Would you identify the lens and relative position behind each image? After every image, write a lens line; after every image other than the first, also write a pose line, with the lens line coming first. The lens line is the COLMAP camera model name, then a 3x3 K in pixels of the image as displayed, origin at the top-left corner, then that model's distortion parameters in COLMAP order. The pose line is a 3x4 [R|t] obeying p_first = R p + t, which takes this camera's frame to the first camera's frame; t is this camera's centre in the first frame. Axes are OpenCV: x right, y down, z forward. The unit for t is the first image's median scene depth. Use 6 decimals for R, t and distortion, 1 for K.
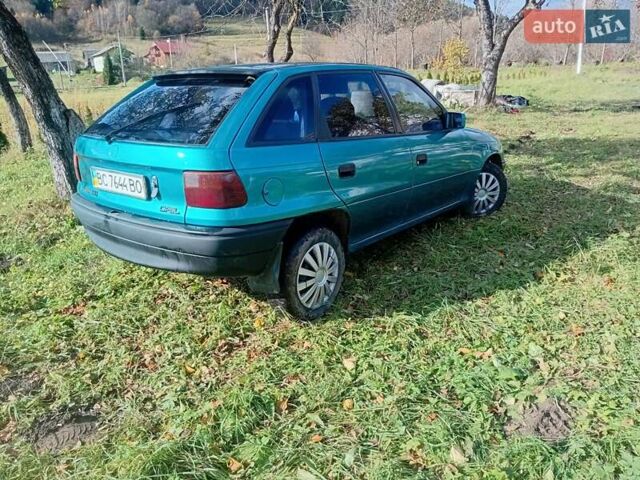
lens RADIAL K [[498.6, 0, 315.8], [0, 498.6, 241.5], [0, 0, 1]] dist [0.040645, -0.061426]
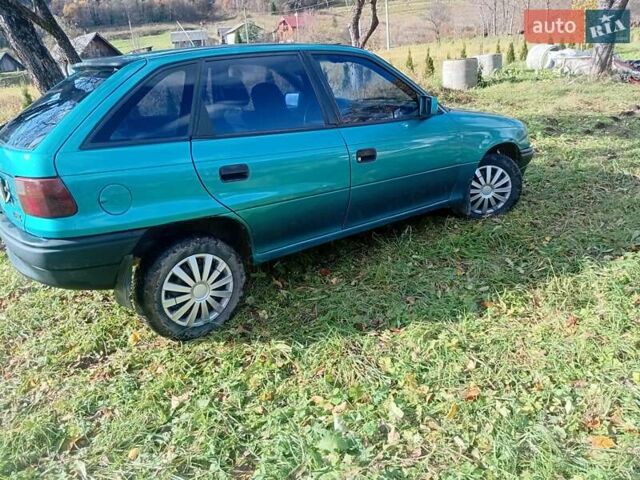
lens RADIAL K [[498.6, 0, 321.9], [0, 498.6, 237.7], [0, 0, 1]] dist [0.040645, -0.061426]
pose [[0.971691, 0.048246, -0.231276, 0.349598], [-0.037327, 0.997982, 0.051362, -0.066011], [0.233287, -0.041275, 0.971531, 0.155764]]
